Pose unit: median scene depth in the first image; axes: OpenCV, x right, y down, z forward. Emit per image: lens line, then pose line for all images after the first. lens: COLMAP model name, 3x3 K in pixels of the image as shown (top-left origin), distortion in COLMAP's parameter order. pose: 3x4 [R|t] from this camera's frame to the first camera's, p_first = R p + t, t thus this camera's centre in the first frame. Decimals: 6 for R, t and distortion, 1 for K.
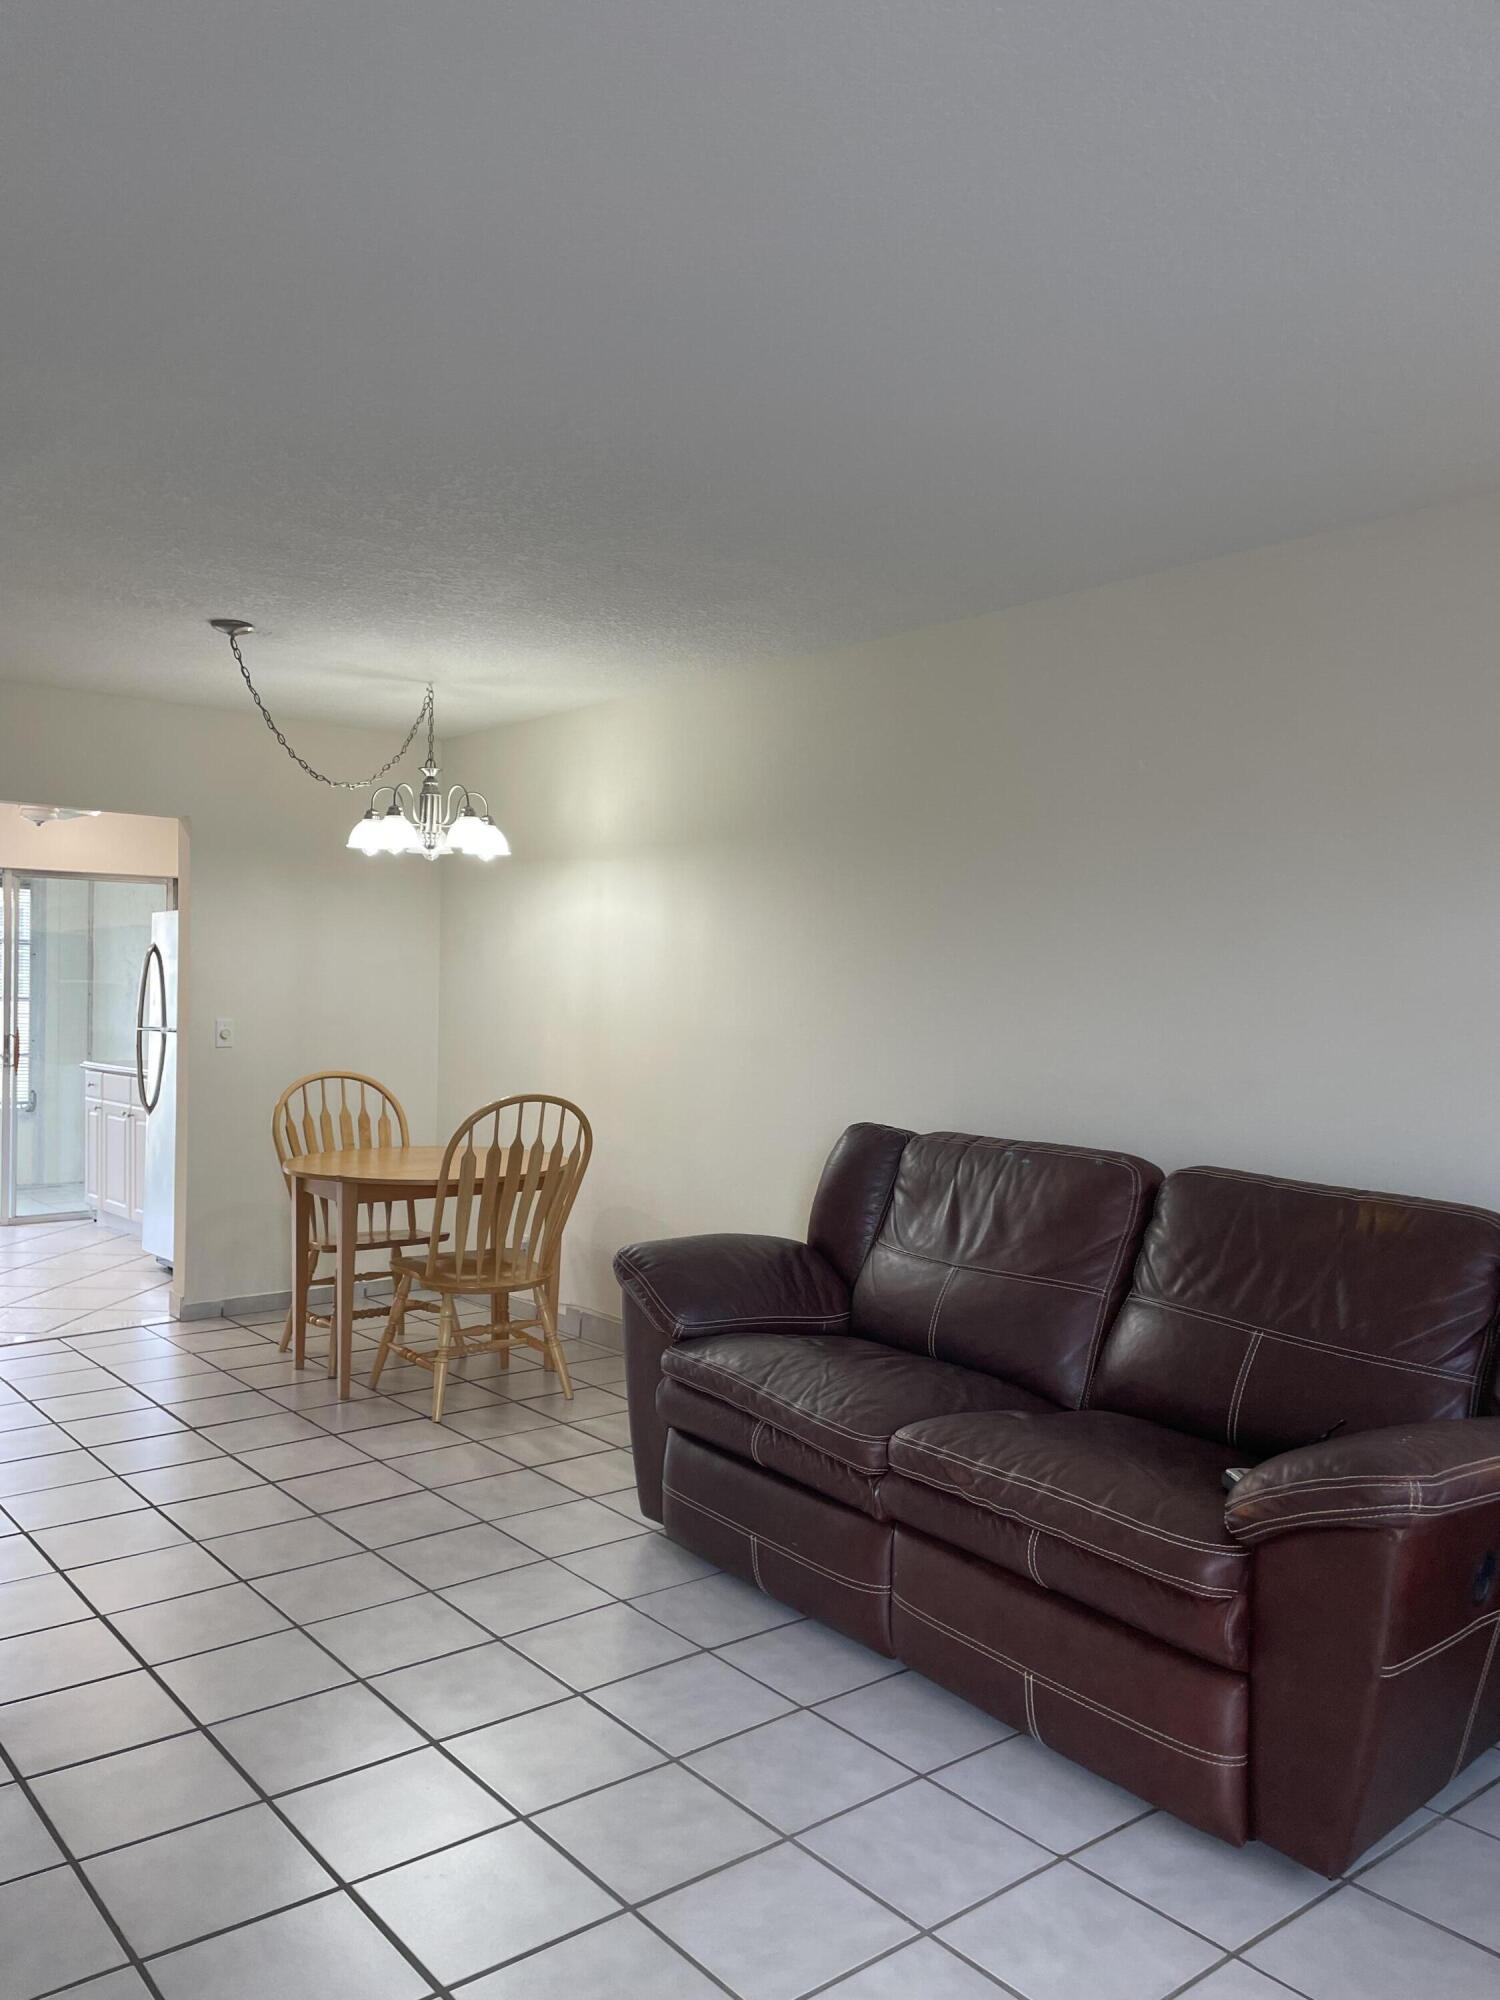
lens RADIAL K [[1531.6, 0, 750.0], [0, 1531.6, 1000.0], [0, 0, 1]] dist [0.034139, 0.001318]
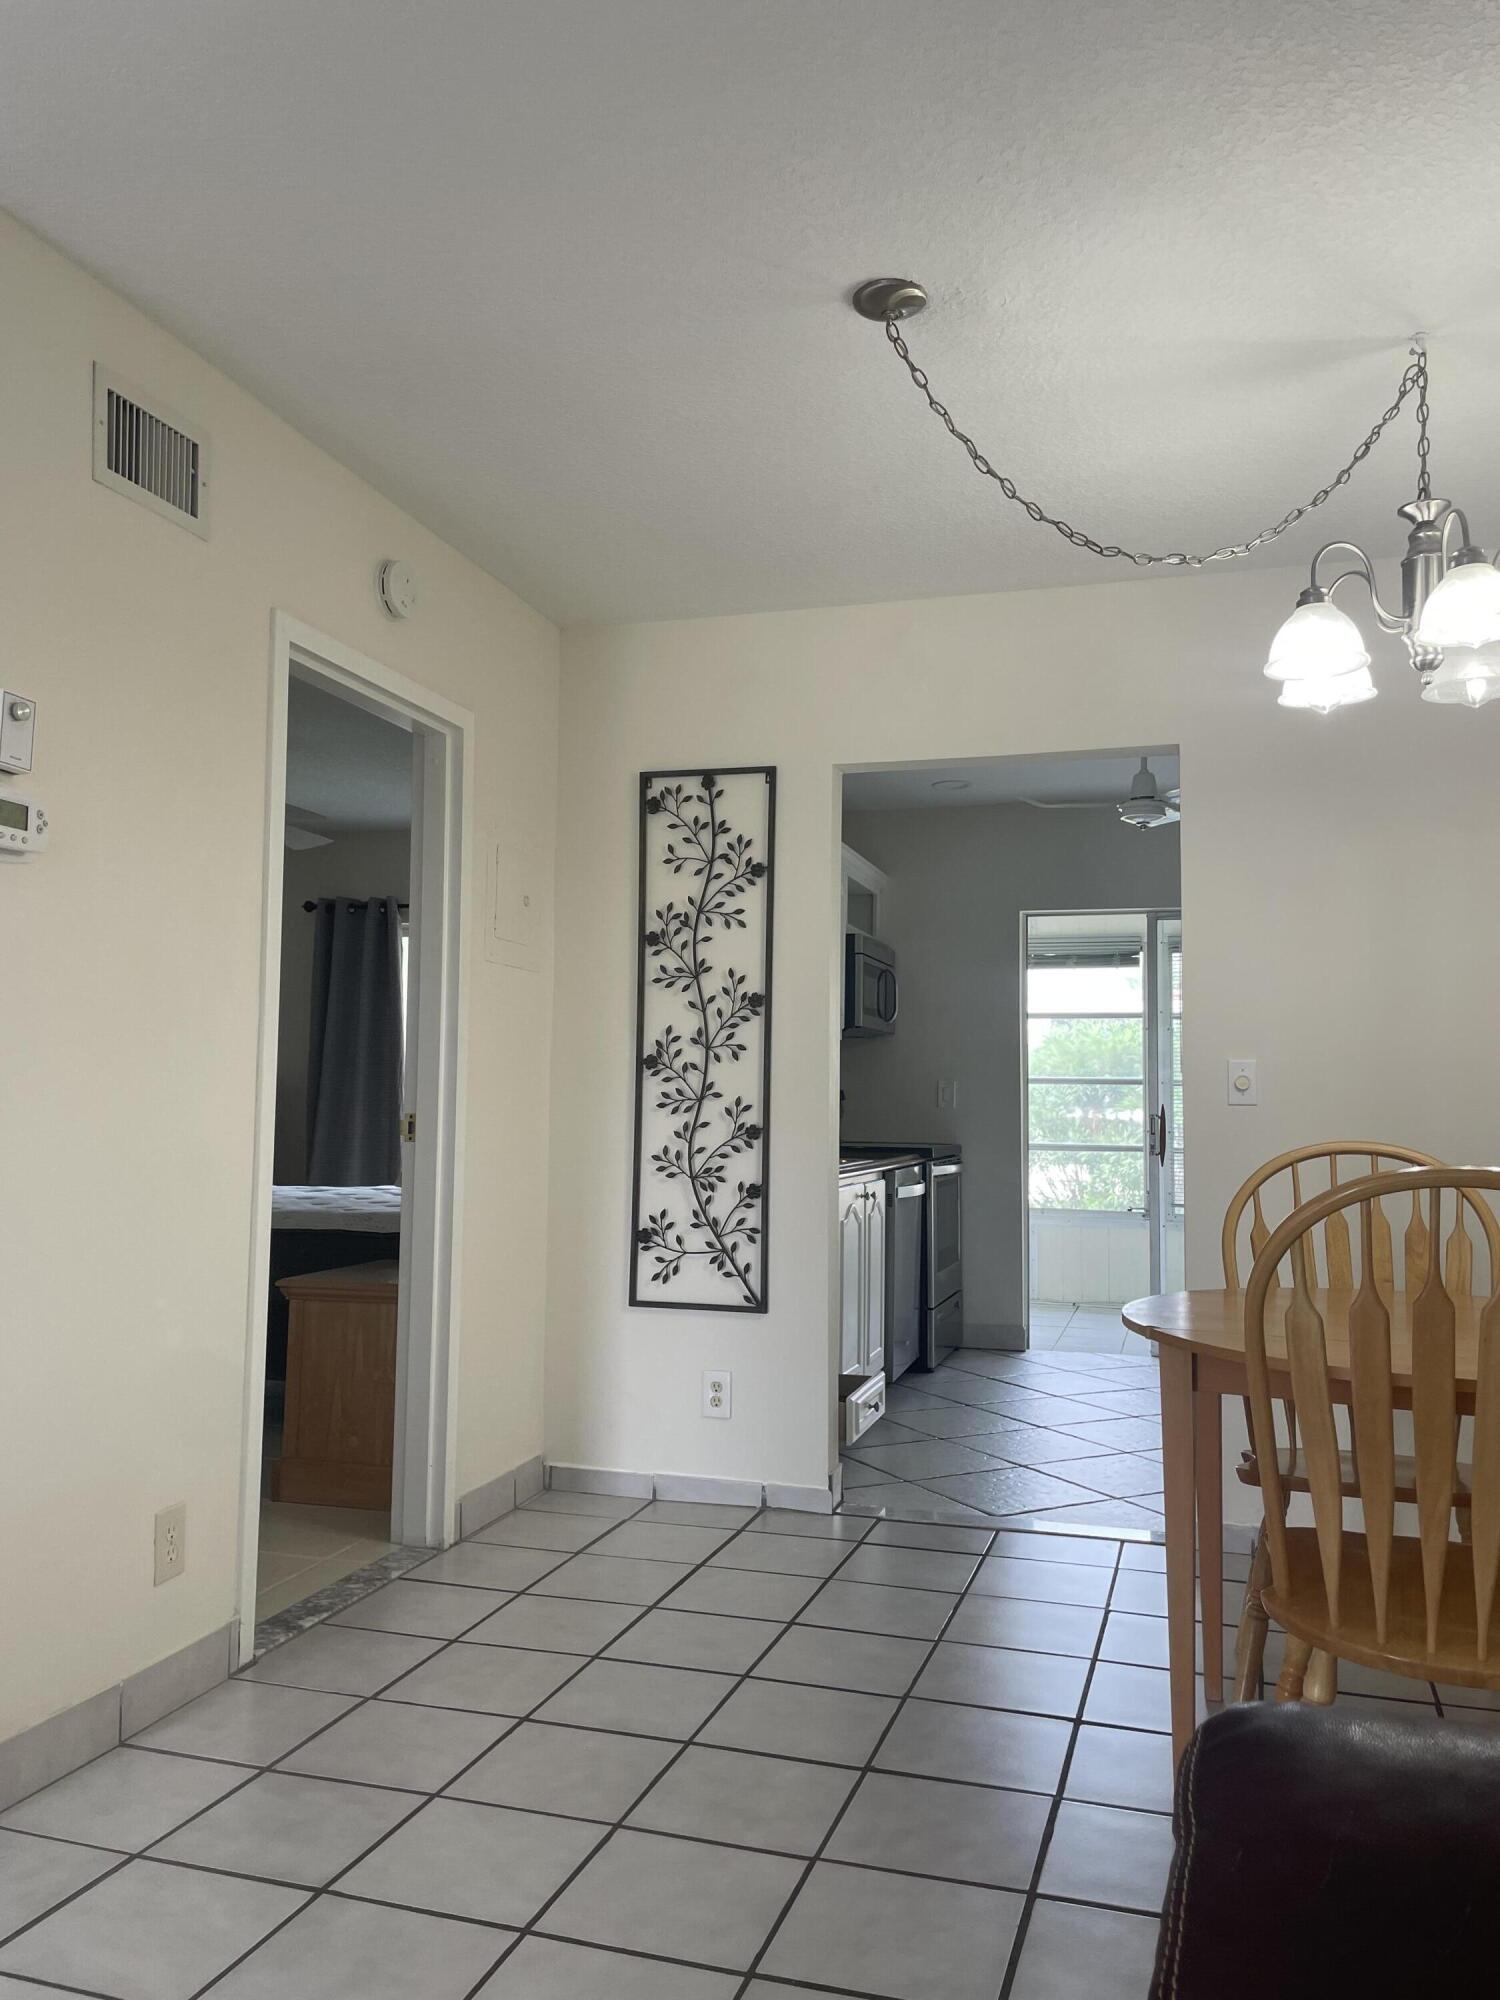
lens RADIAL K [[1531.6, 0, 750.0], [0, 1531.6, 1000.0], [0, 0, 1]] dist [0.034139, 0.001318]
pose [[0.533511, -0.063824, -0.843381, 0.084772], [-0.018914, 0.995999, -0.087339, 0.054487], [0.845581, 0.062548, 0.530170, 0.601151]]
